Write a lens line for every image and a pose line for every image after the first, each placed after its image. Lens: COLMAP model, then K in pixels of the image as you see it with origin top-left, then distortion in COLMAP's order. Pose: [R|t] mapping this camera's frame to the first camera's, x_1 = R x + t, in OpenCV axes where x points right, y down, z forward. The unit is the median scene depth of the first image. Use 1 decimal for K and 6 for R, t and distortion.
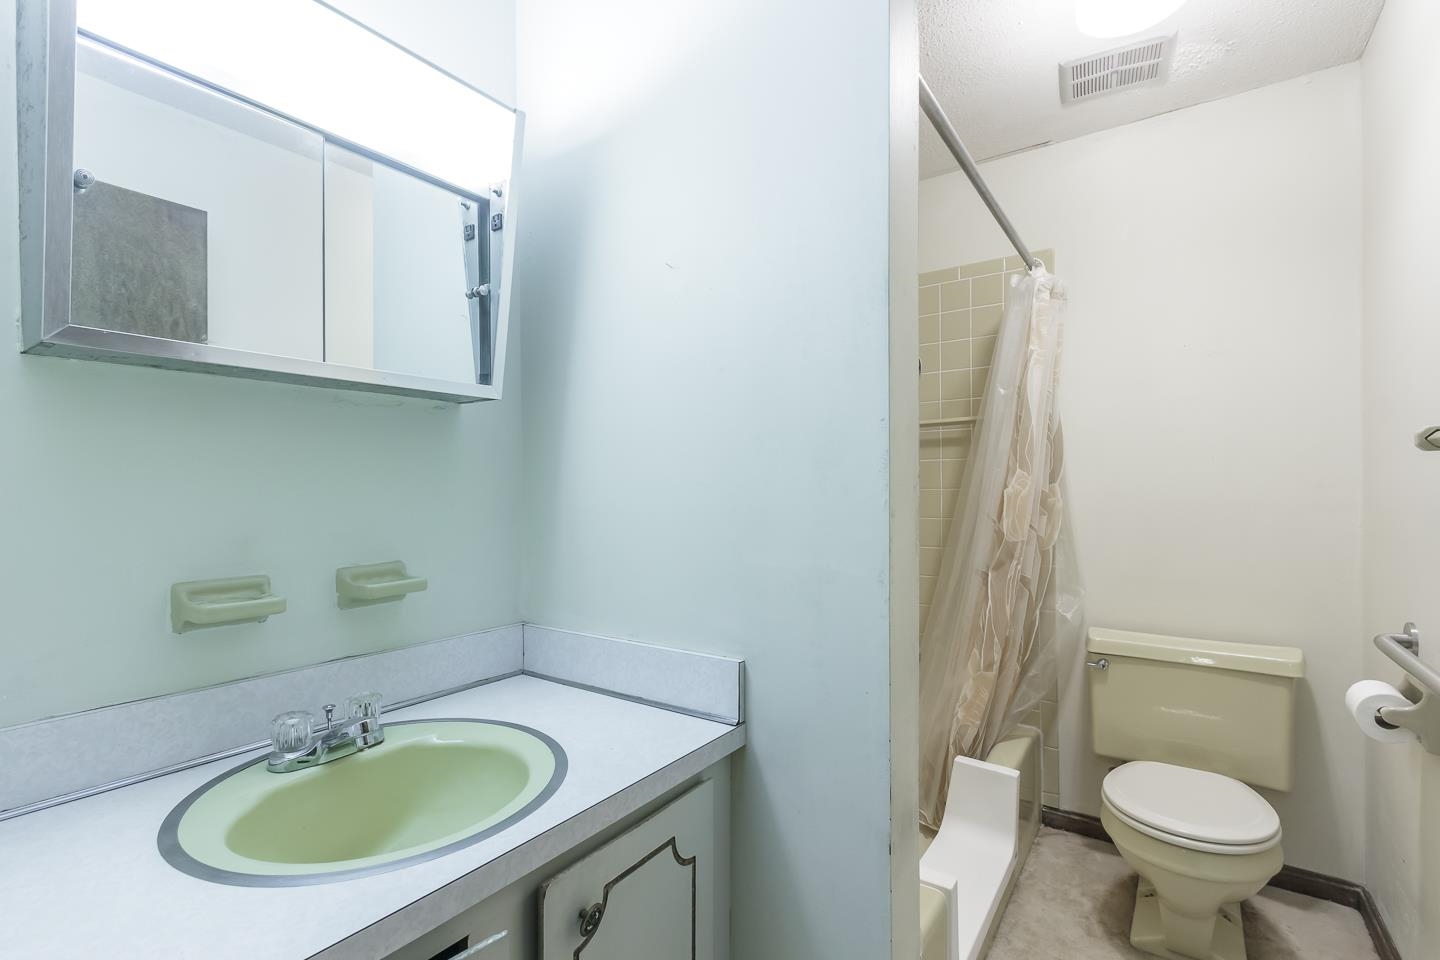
lens RADIAL K [[665.2, 0, 724.8], [0, 665.2, 487.1], [0, 0, 1]] dist [-0.002822, -0.001061]
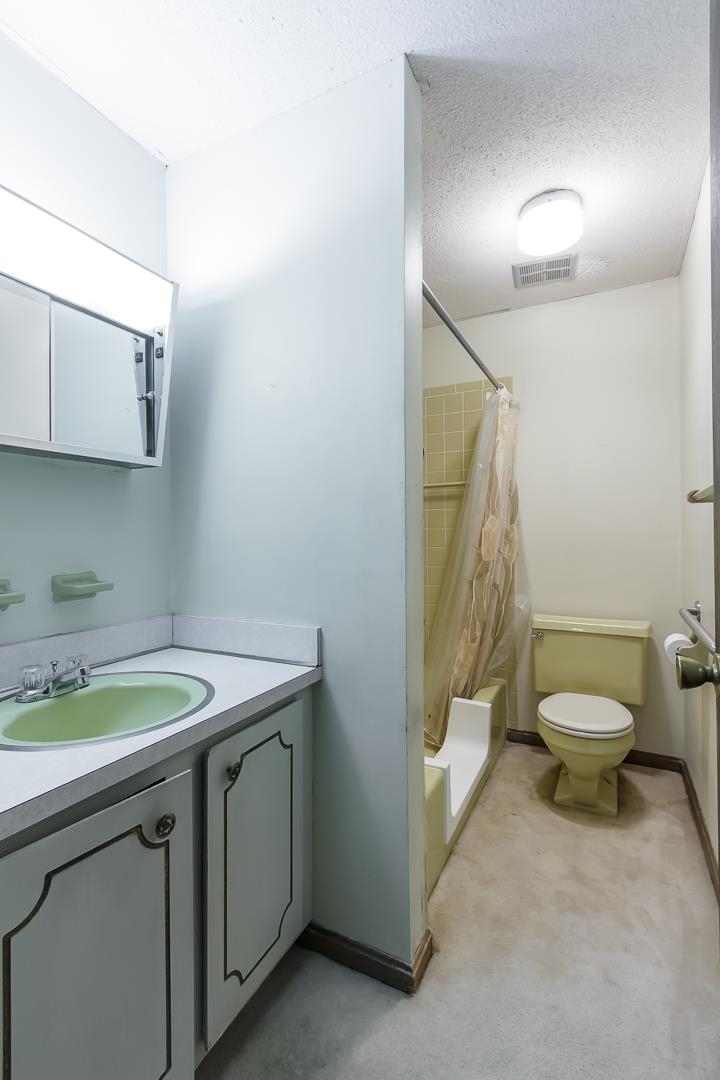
lens RADIAL K [[498.9, 0, 374.9], [0, 498.9, 525.5], [0, 0, 1]] dist [-0.002822, -0.001061]
pose [[0.987734, -0.001298, 0.156138, -0.020060], [0.003507, 0.999898, -0.013873, 0.016406], [-0.156104, 0.014250, 0.987638, -0.157673]]
